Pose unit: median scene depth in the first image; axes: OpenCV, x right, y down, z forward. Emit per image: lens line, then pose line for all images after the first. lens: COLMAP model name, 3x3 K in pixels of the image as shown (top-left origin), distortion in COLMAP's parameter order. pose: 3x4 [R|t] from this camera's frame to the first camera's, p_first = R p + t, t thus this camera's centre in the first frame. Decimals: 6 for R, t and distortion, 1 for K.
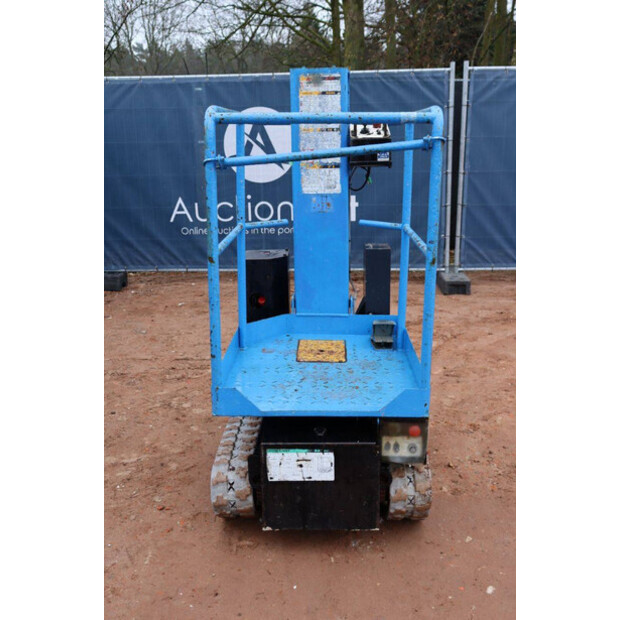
lens RADIAL K [[692.0, 0, 310.0], [0, 692.0, 310.0], [0, 0, 1]] dist [-0.004649, -0.005148]
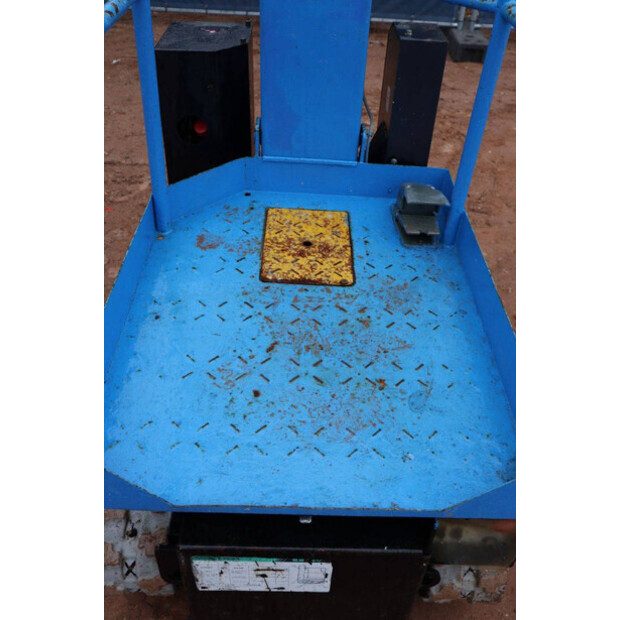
lens RADIAL K [[593.5, 0, 301.7], [0, 593.5, 311.7], [0, 0, 1]] dist [-0.056844, 0.026109]
pose [[0.998568, 0.026213, 0.046636, -0.008219], [-0.043928, 0.899314, 0.435092, -0.098093], [-0.030535, -0.436518, 0.899177, 0.562382]]
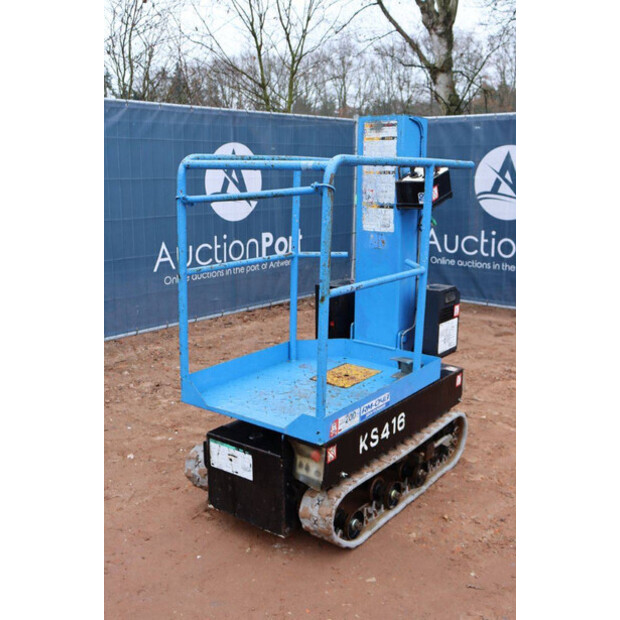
lens RADIAL K [[673.8, 0, 310.0], [0, 673.8, 310.0], [0, 0, 1]] dist [-0.026977, -0.006952]
pose [[0.814839, 0.136326, -0.563429, 0.554110], [-0.156322, 0.987622, 0.012887, -0.046916], [0.558212, 0.077575, 0.826064, 0.095825]]
